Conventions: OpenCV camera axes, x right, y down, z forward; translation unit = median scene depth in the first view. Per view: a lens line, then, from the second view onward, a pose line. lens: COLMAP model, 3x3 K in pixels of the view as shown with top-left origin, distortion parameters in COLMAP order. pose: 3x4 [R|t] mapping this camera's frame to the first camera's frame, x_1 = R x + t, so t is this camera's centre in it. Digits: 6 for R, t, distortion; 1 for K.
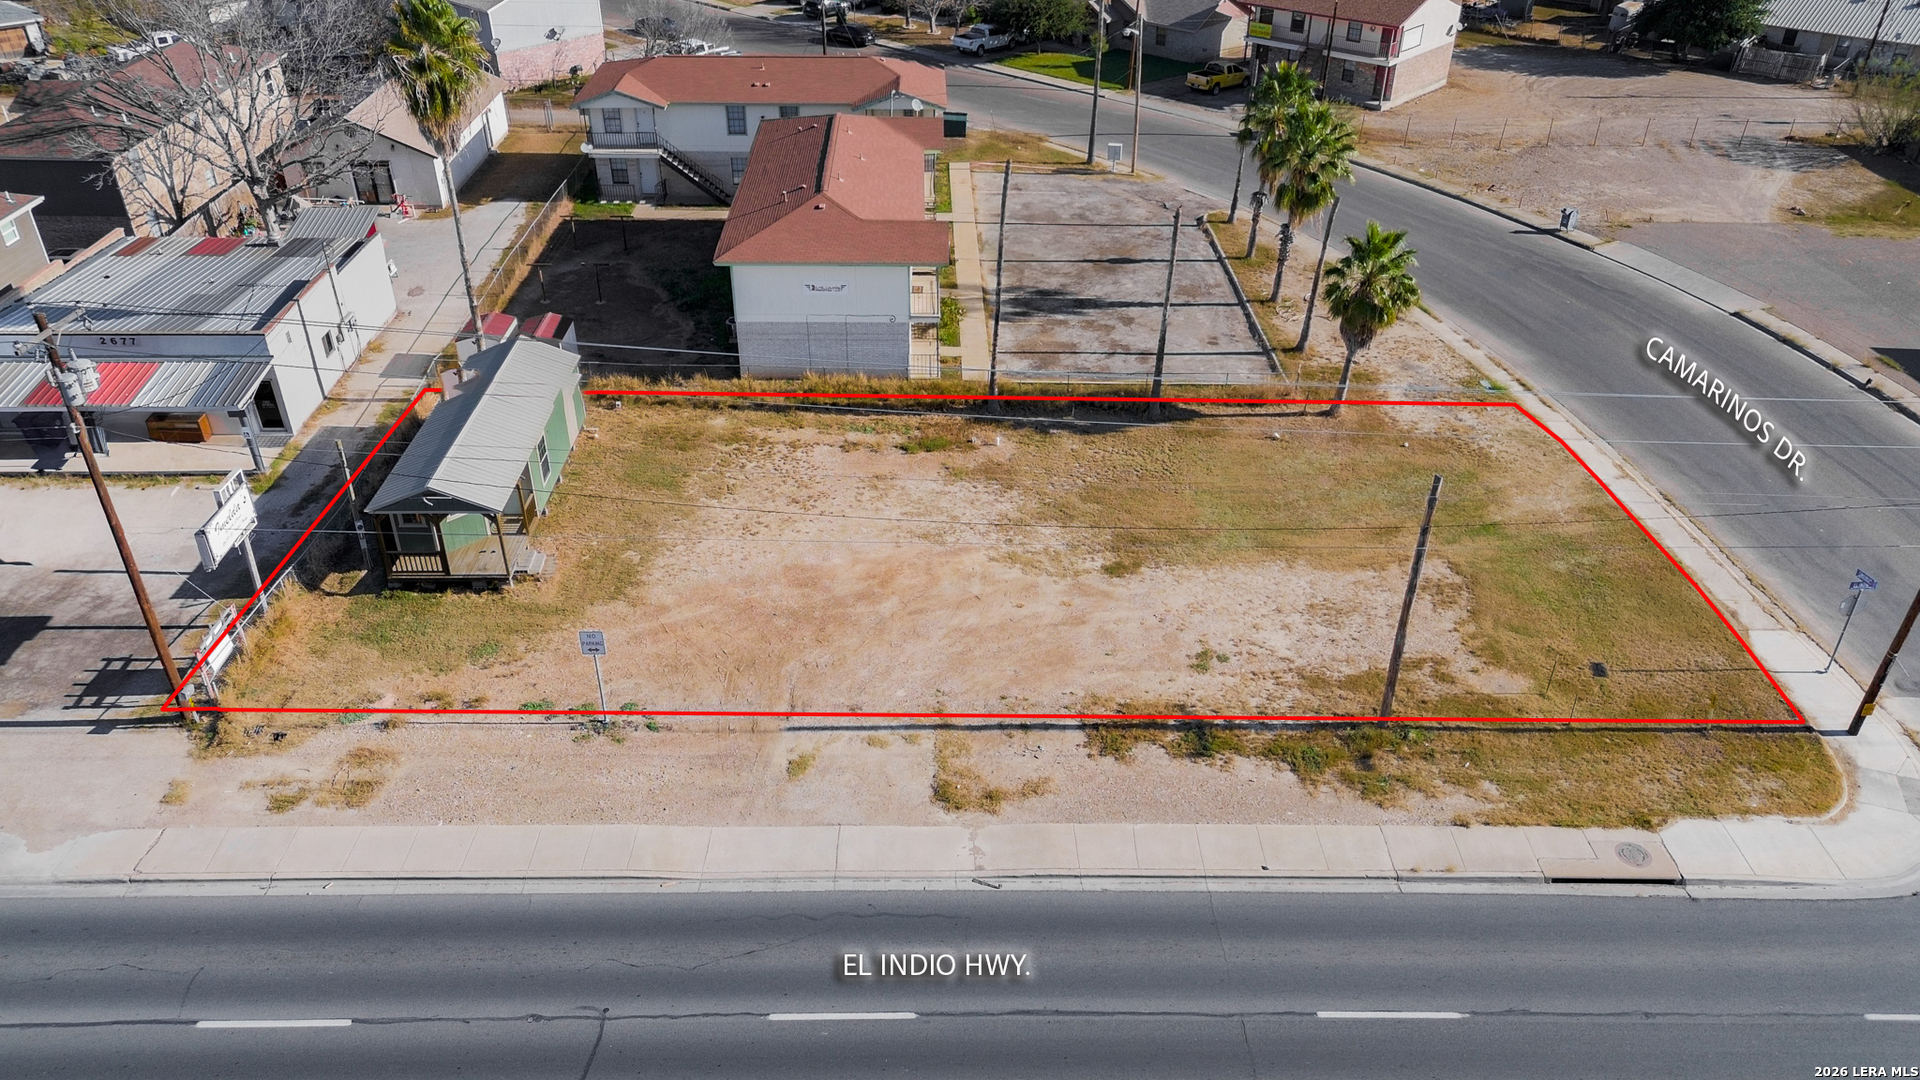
lens RADIAL K [[1366.4, 0, 960.0], [0, 1366.4, 540.0], [0, 0, 1]] dist [0.080033, -0.128060]
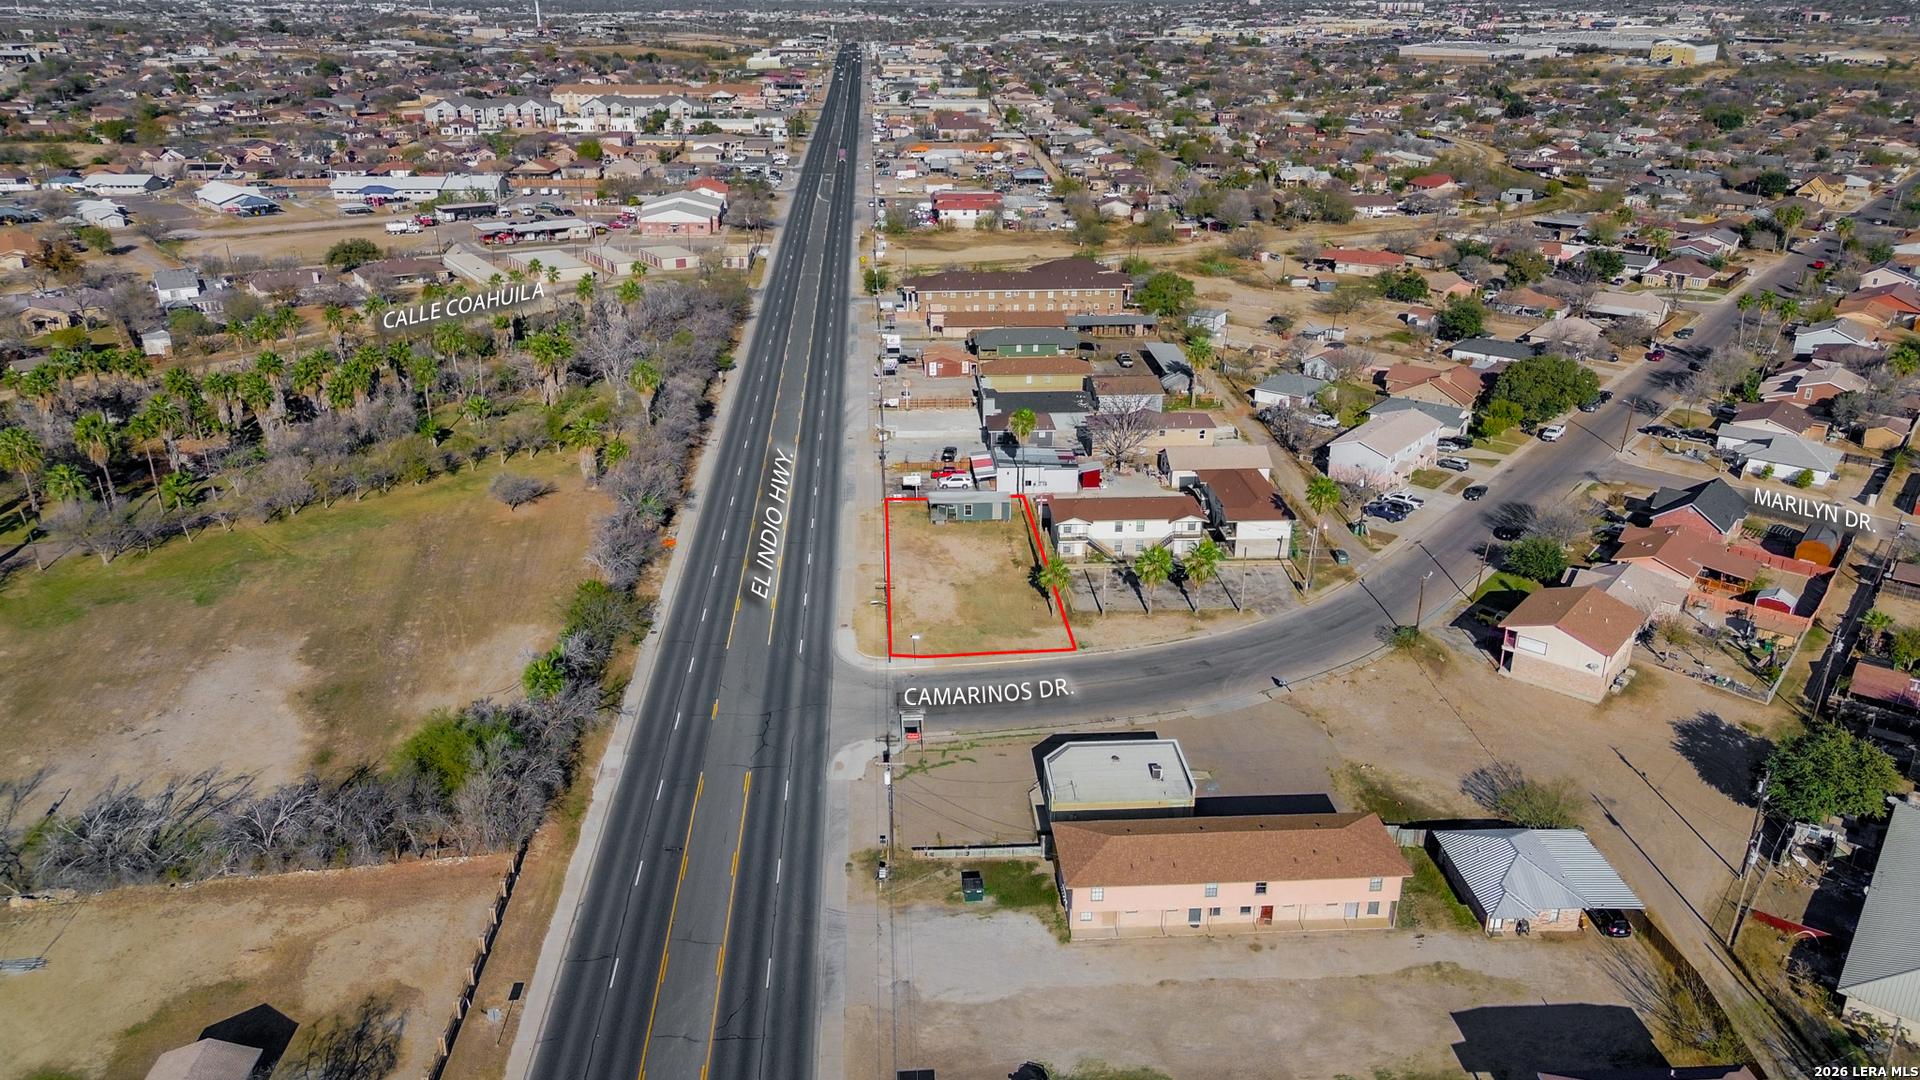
lens RADIAL K [[1366.4, 0, 960.0], [0, 1366.4, 540.0], [0, 0, 1]] dist [0.080033, -0.128060]
pose [[0.040255, 0.370027, -0.928148, 3.800633], [-0.539813, 0.789728, 0.291430, -1.260282], [0.840822, 0.489296, 0.231536, 0.100692]]
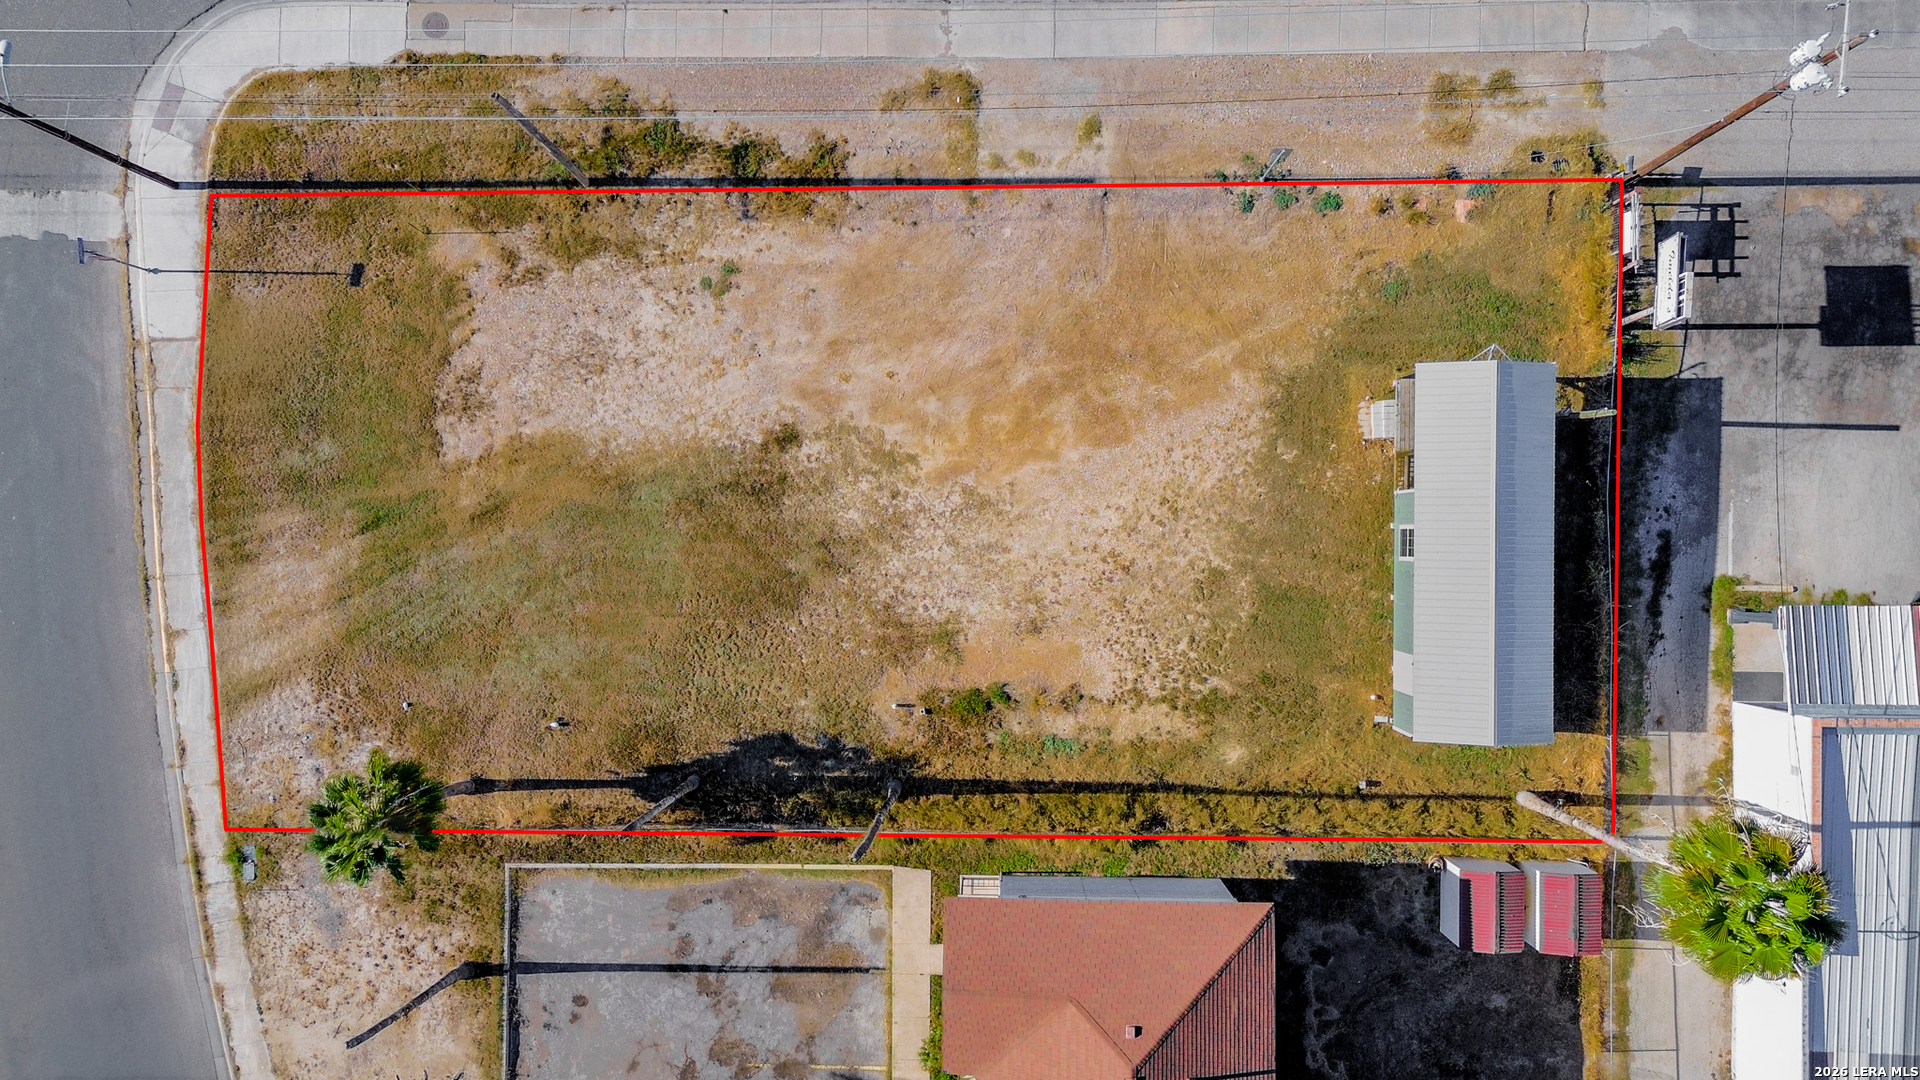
lens RADIAL K [[1366.4, 0, 960.0], [0, 1366.4, 540.0], [0, 0, 1]] dist [0.080033, -0.128060]
pose [[-0.999555, -0.029756, 0.002214, -0.014419], [0.017715, -0.532087, 0.846504, -0.904915], [-0.024010, 0.846167, 0.532377, 0.579399]]
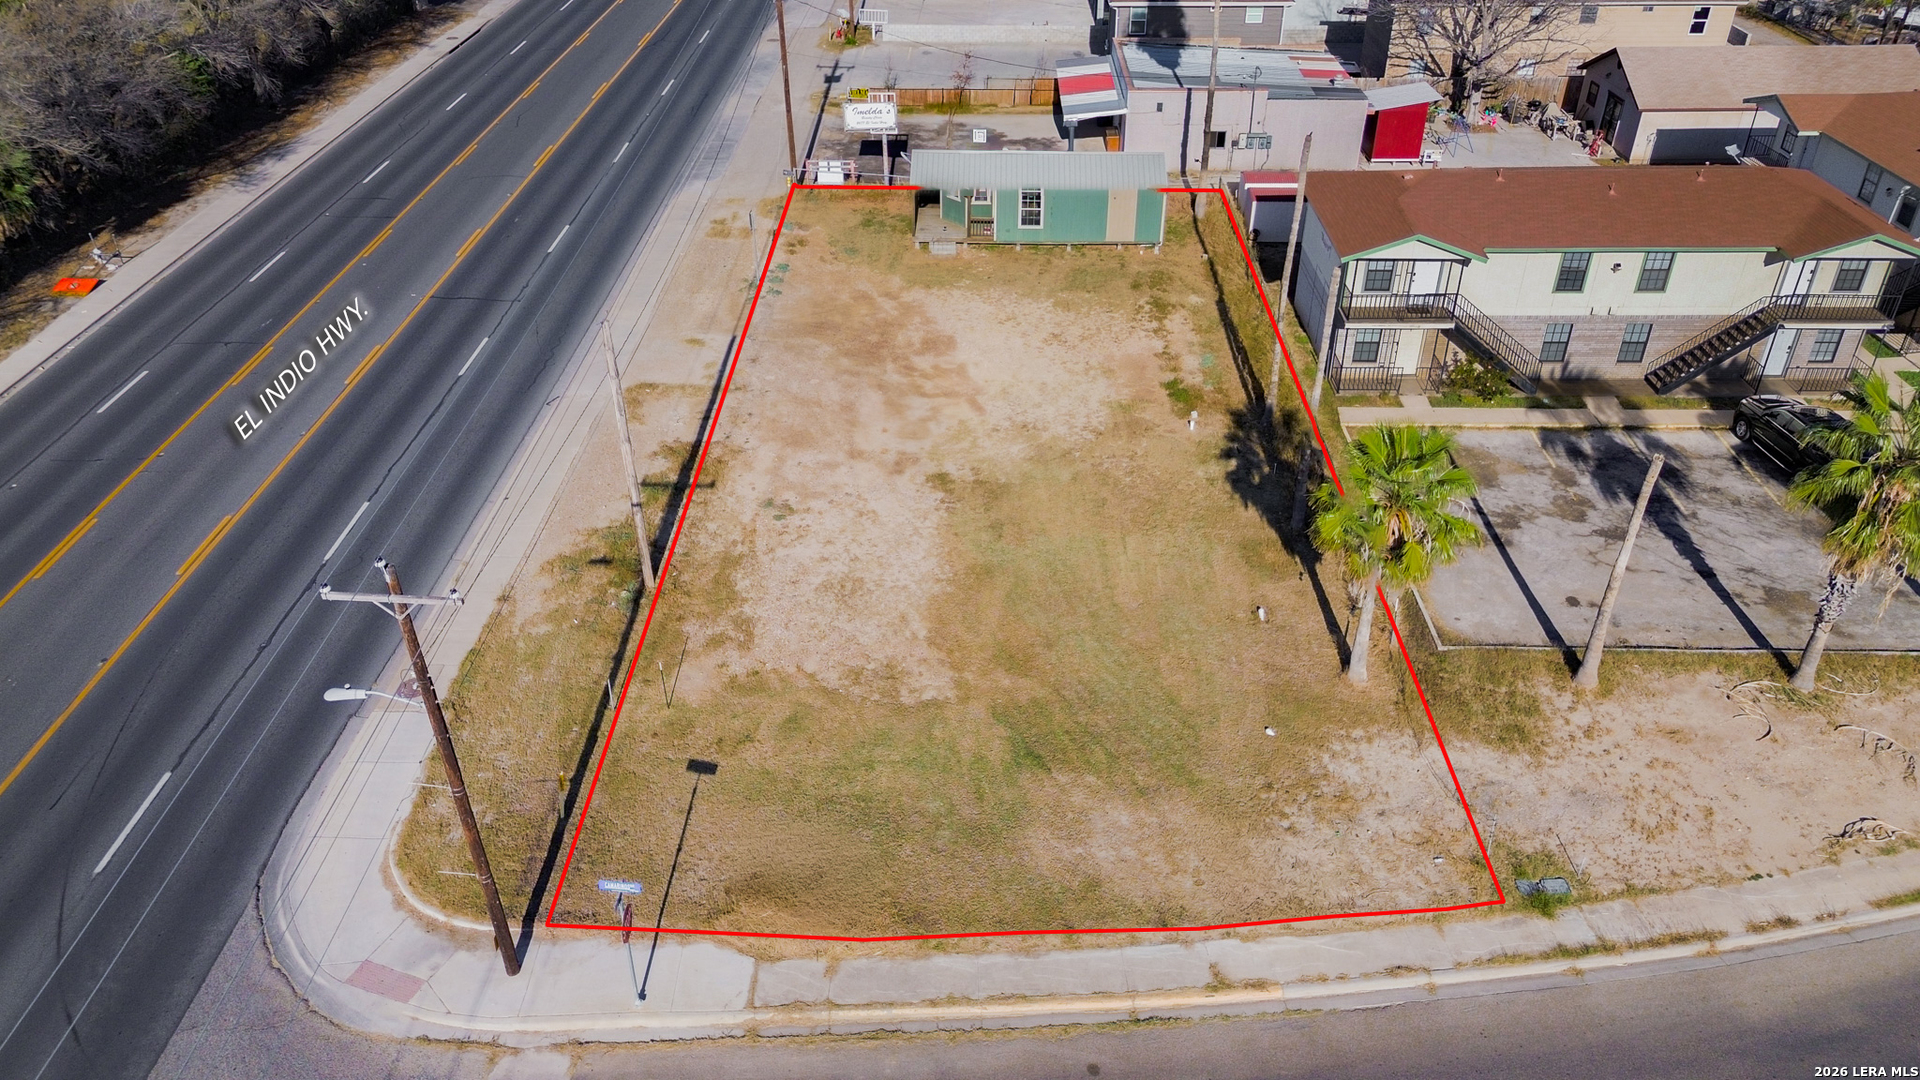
lens RADIAL K [[1366.4, 0, 960.0], [0, 1366.4, 540.0], [0, 0, 1]] dist [0.080033, -0.128060]
pose [[-0.048613, 0.530449, -0.846322, 1.048858], [-0.532477, 0.703113, 0.471275, -0.453454], [0.845047, 0.473557, 0.248271, 0.846422]]
